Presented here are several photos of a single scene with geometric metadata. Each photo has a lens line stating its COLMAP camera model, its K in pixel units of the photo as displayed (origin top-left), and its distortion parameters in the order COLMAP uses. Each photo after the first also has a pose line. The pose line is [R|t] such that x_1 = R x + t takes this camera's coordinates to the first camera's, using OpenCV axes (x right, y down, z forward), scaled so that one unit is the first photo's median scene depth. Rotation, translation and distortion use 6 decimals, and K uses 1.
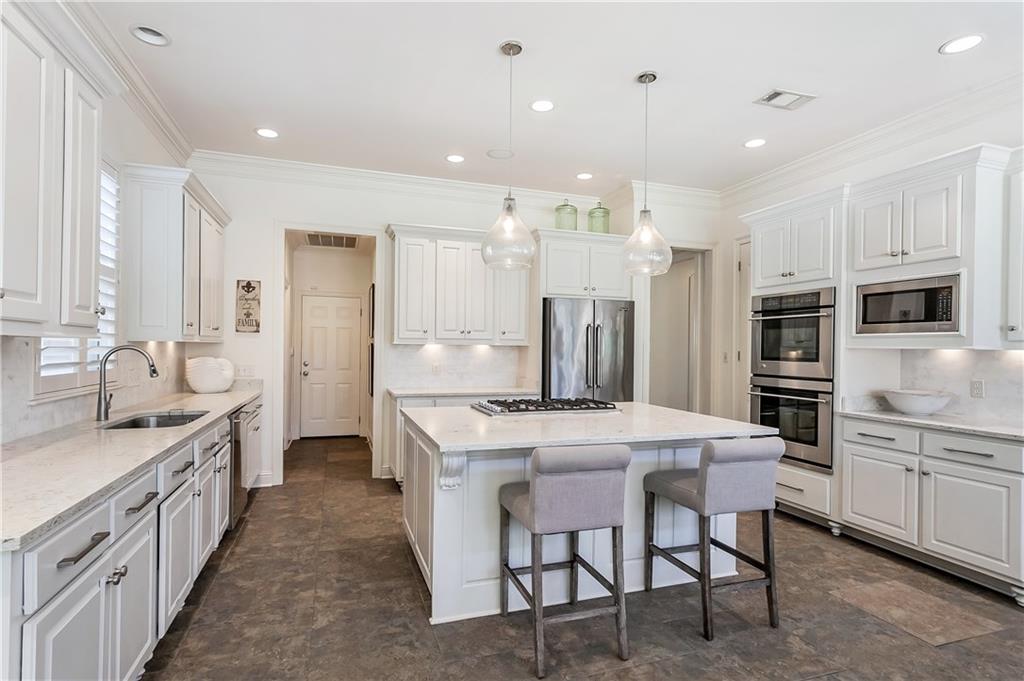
lens RADIAL K [[500.1, 0, 505.7], [0, 500.1, 347.1], [0, 0, 1]] dist [0.004664, 0.001855]
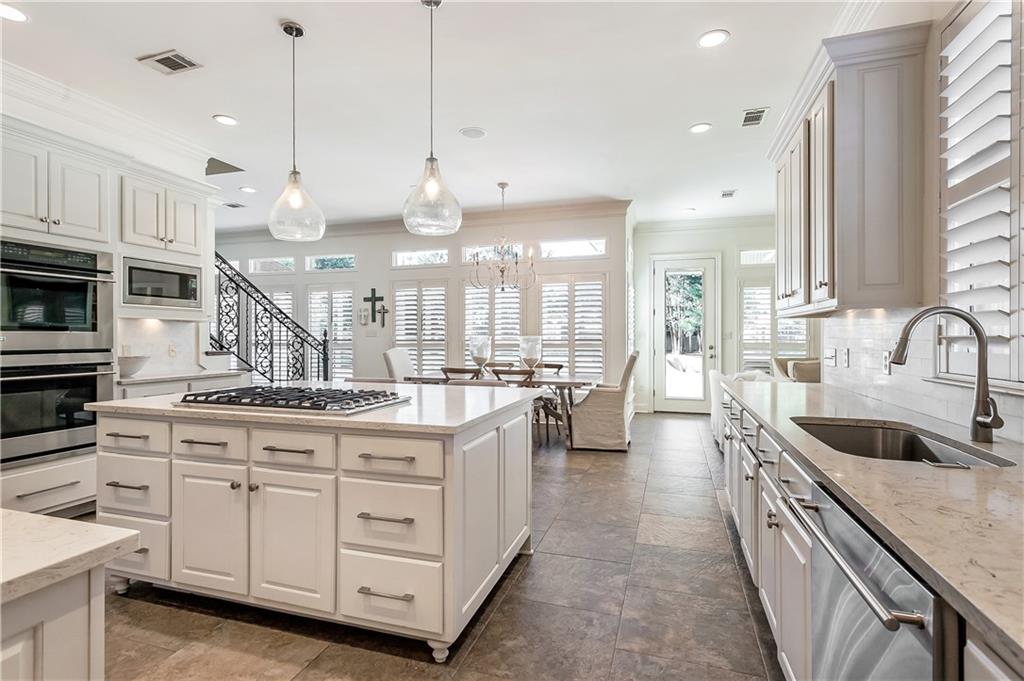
lens RADIAL K [[500.1, 0, 503.7], [0, 500.1, 336.5], [0, 0, 1]] dist [0.004664, 0.001855]
pose [[-0.793009, -0.013865, 0.609052, -0.601219], [-0.014285, 0.999889, 0.004162, 0.028658], [-0.609042, -0.005400, -0.793119, 1.476189]]
